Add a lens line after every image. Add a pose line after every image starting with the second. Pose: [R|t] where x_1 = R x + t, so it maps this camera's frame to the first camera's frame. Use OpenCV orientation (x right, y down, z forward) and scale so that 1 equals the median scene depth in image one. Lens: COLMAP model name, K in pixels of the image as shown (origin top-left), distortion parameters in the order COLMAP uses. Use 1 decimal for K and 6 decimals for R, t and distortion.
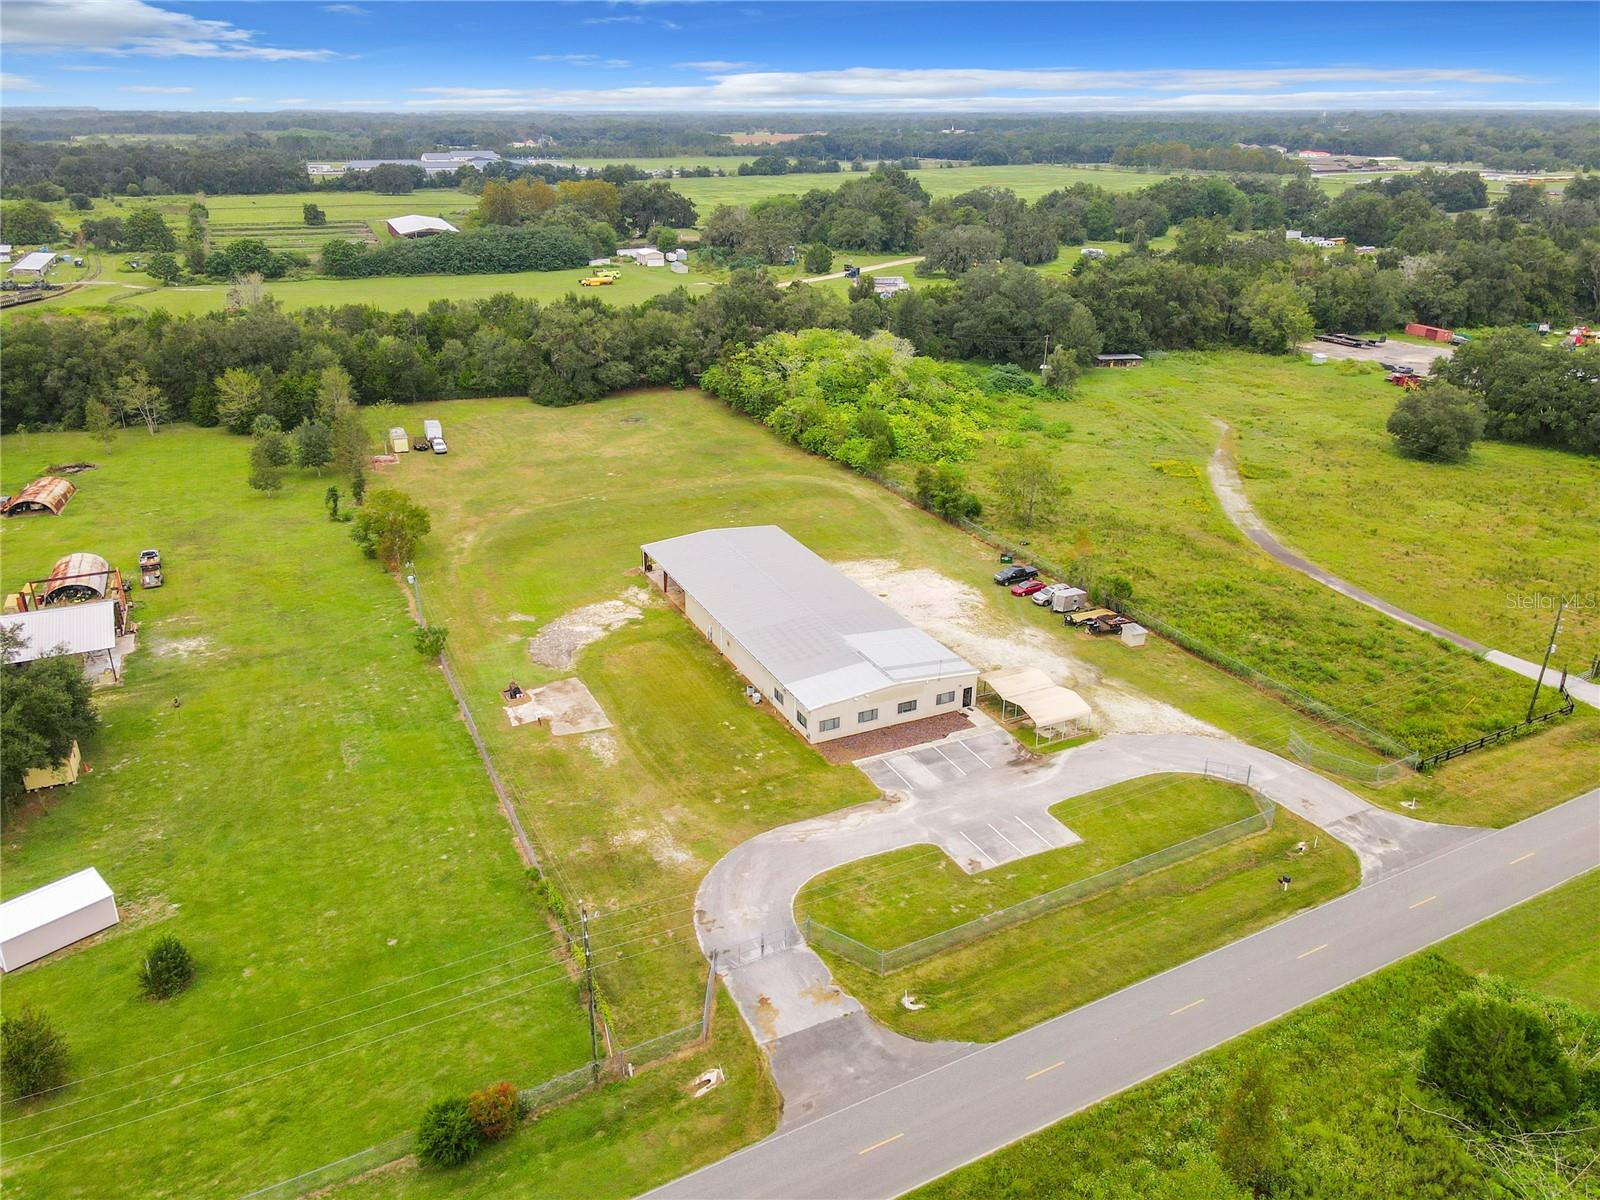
lens RADIAL K [[1154.8, 0, 778.6], [0, 1154.8, 602.7], [0, 0, 1]] dist [0.025546, 0.005702]
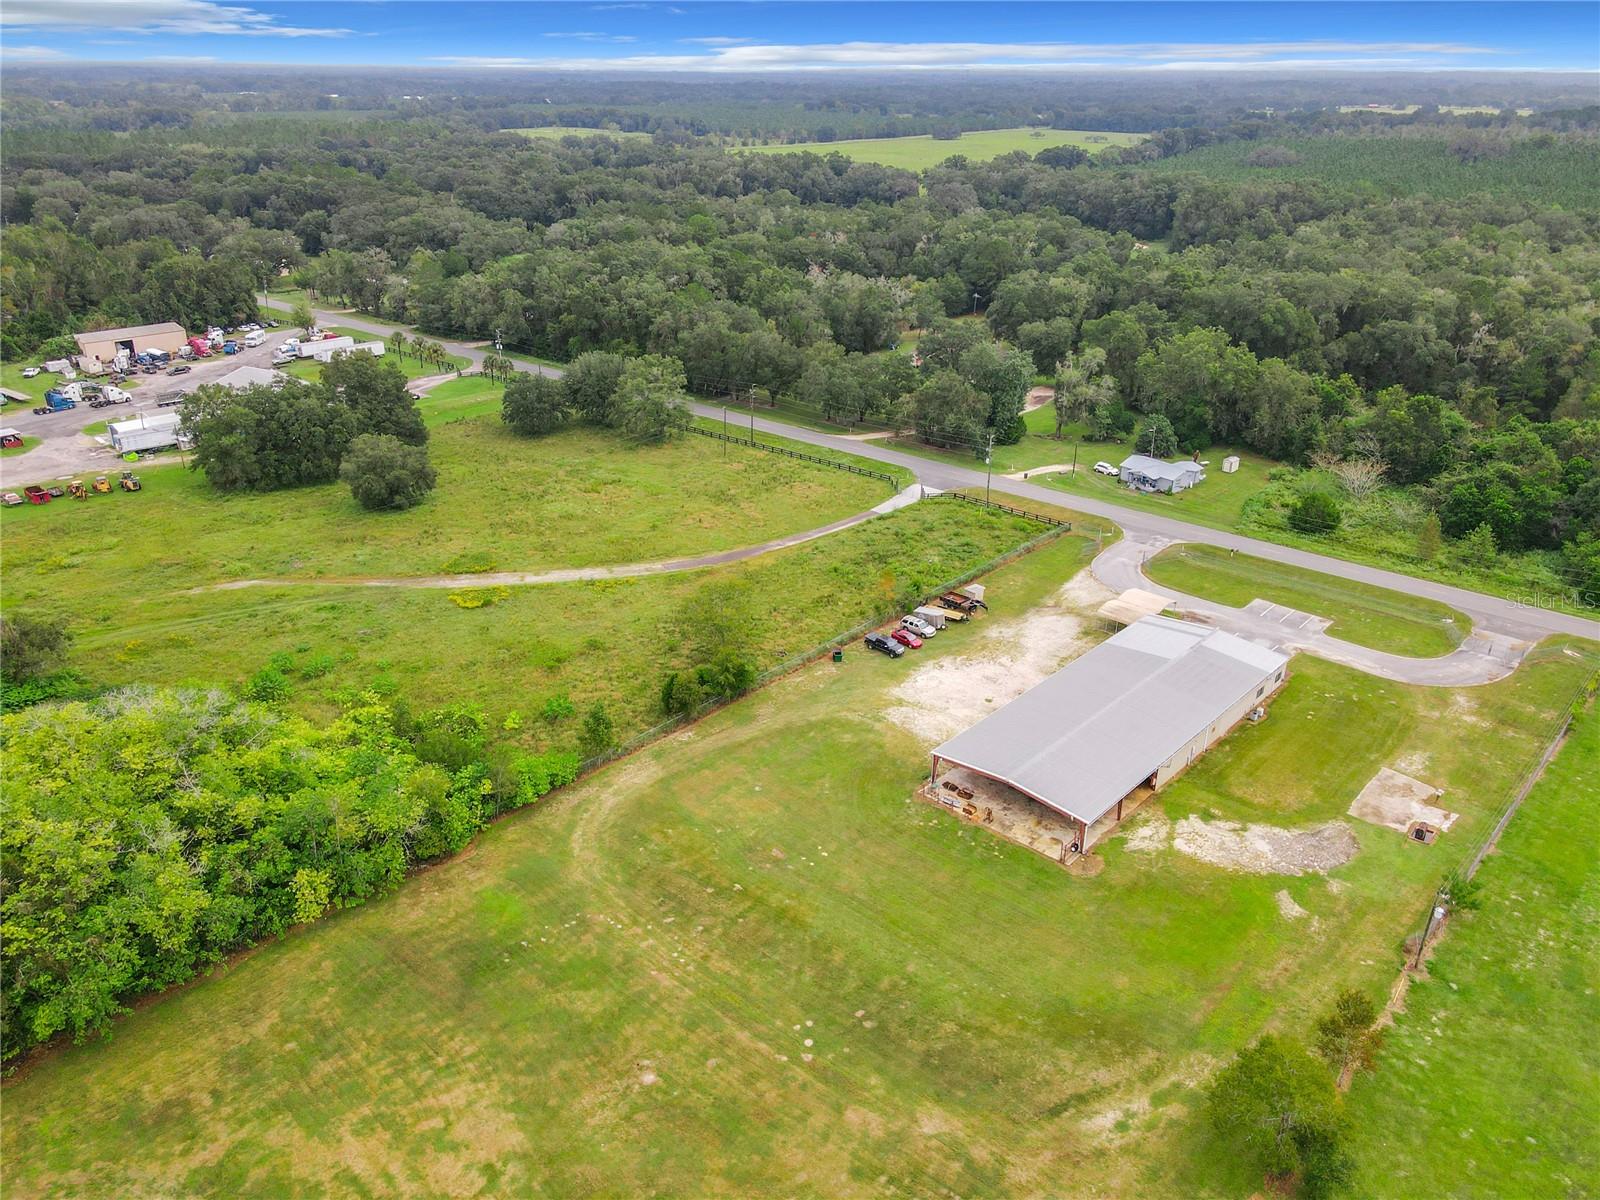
lens RADIAL K [[1193.1, 0, 796.3], [0, 1193.1, 597.0], [0, 0, 1]] dist [0.021973, 0.010634]
pose [[-0.382447, -0.380452, 0.842015, -0.618102], [0.354665, 0.781041, 0.513992, -0.604540], [-0.853198, 0.495208, -0.163774, 1.163340]]
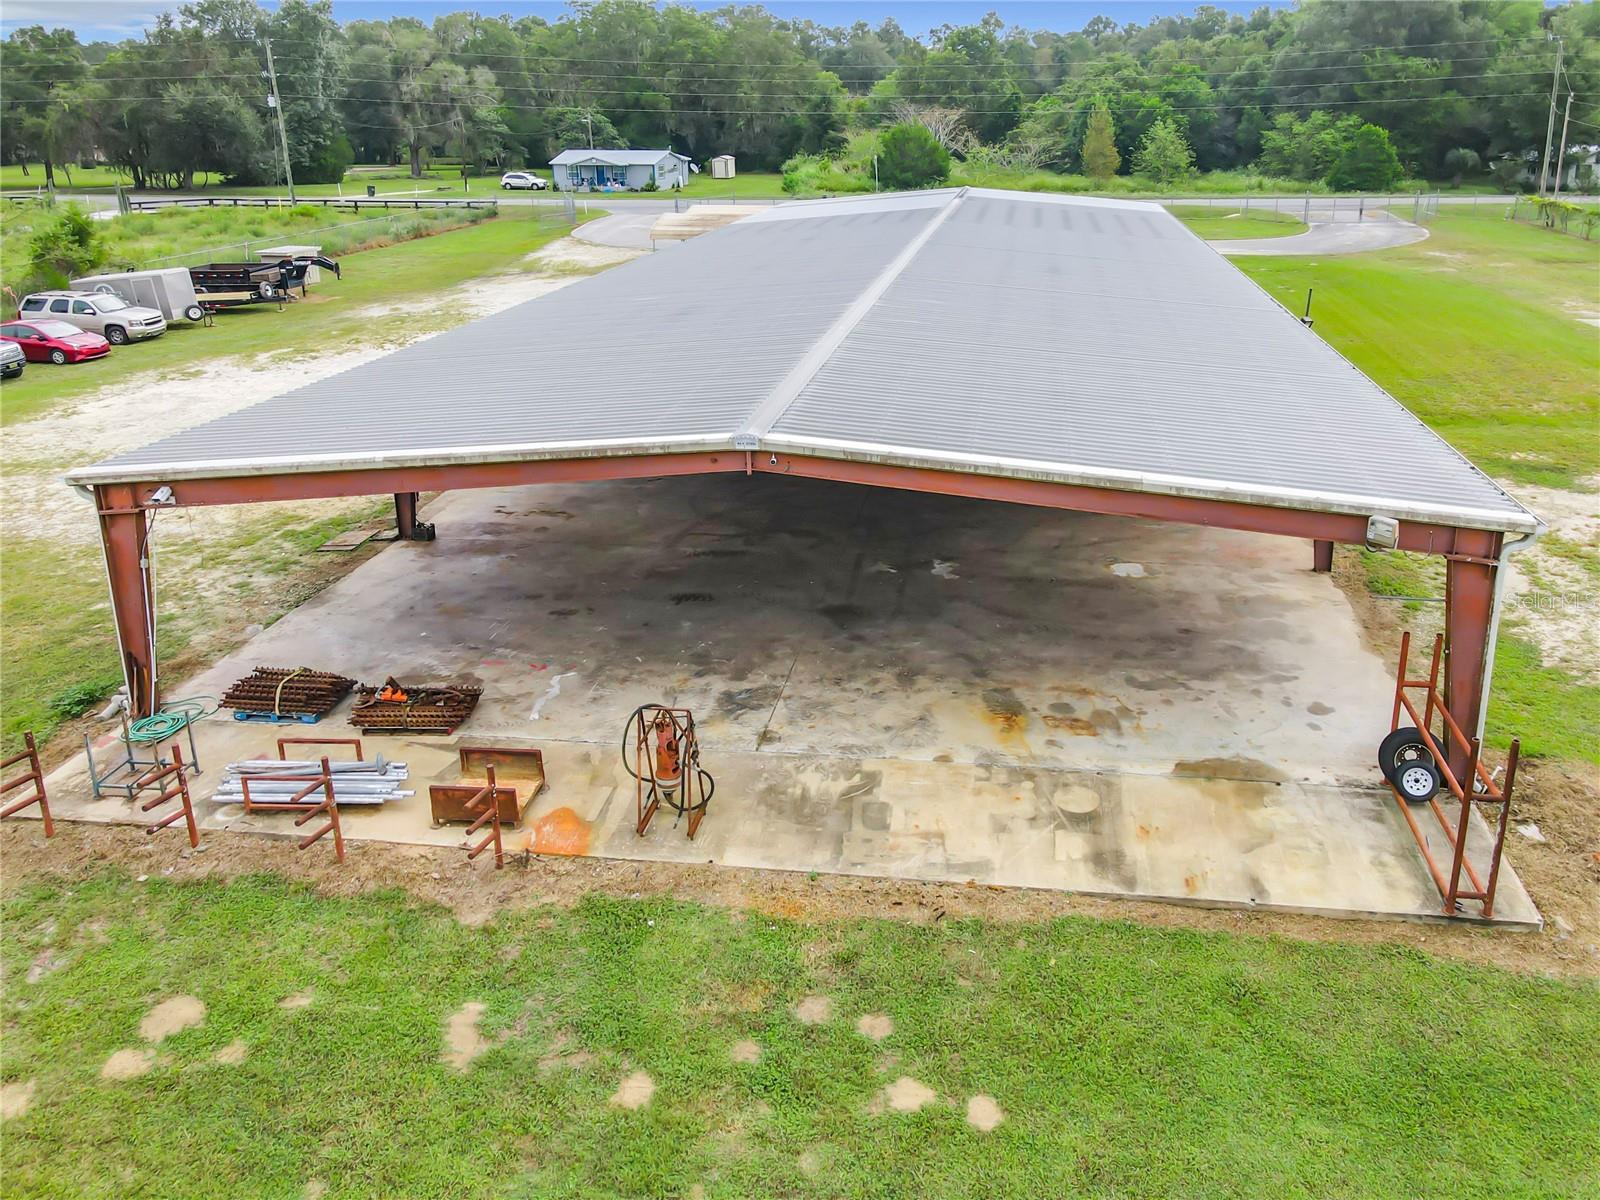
lens RADIAL K [[1217.9, 0, 891.9], [0, 1217.9, 445.4], [0, 0, 1]] dist [0.013649, 0.003912]
pose [[-0.851569, -0.135111, 0.506533, -0.118591], [0.212269, 0.794604, 0.568811, -0.114324], [-0.479346, 0.591903, -0.647980, 1.036290]]
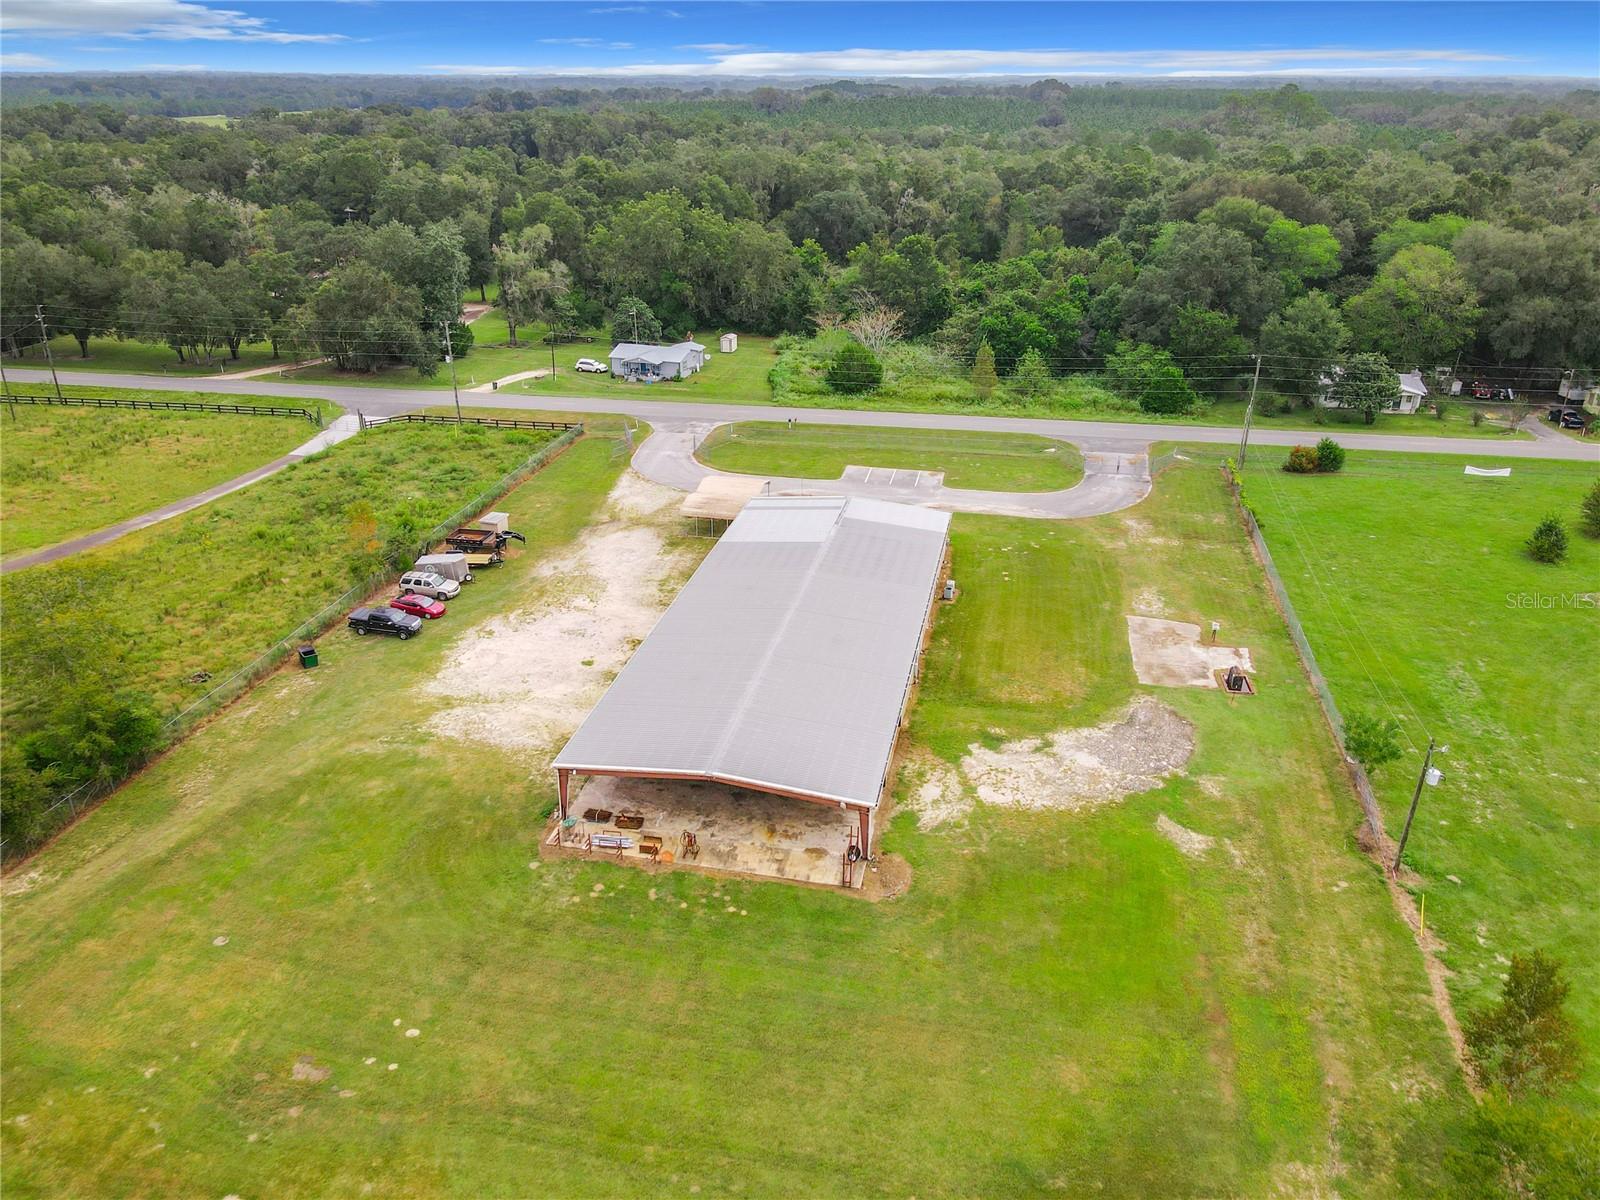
lens RADIAL K [[1165.4, 0, 793.5], [0, 1165.4, 598.1], [0, 0, 1]] dist [-0.009175, 0.067555]
pose [[-0.799112, -0.247114, 0.548046, -0.299423], [0.234109, 0.711742, 0.662281, -0.380069], [-0.553727, 0.657539, -0.510910, 1.134669]]
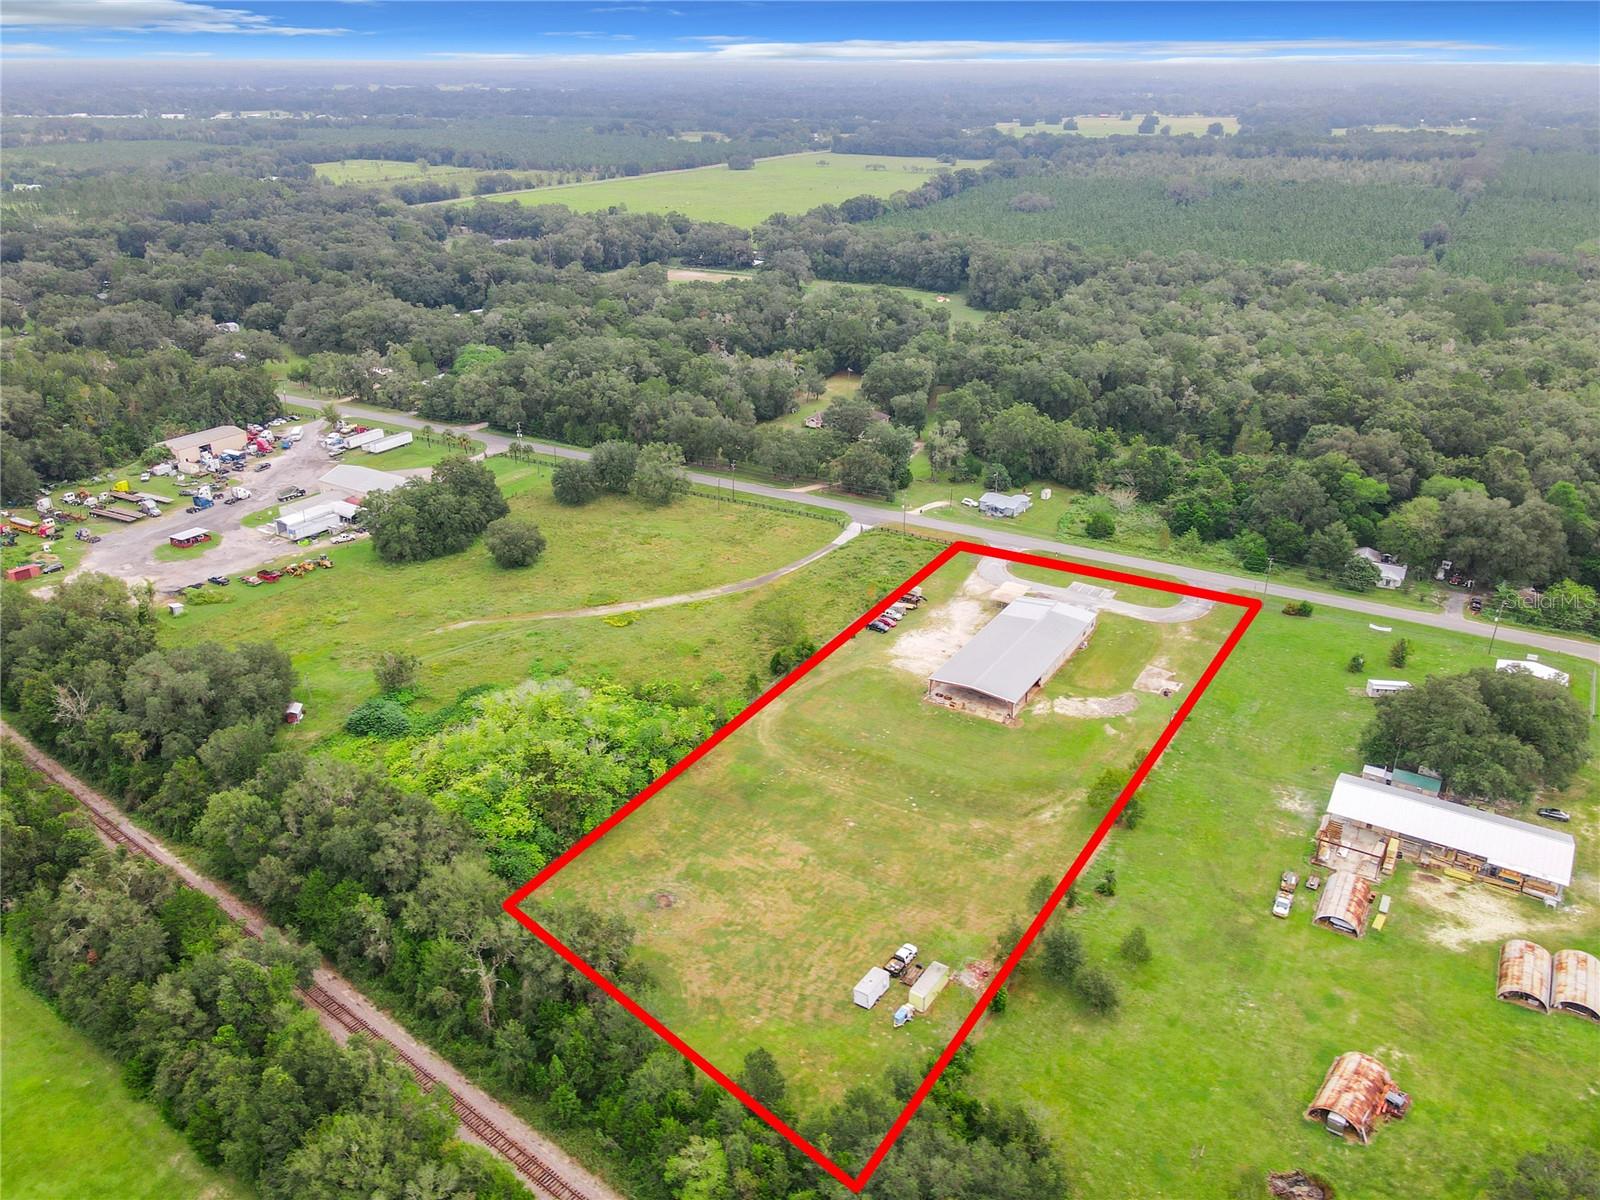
lens RADIAL K [[1212.4, 0, 802.5], [0, 1212.4, 599.9], [0, 0, 1]] dist [0.018197, 0.014386]
pose [[-0.553847, -0.347952, 0.756428, -1.085925], [0.321538, 0.748634, 0.579793, -1.125981], [-0.768028, 0.564337, -0.302749, 1.556973]]
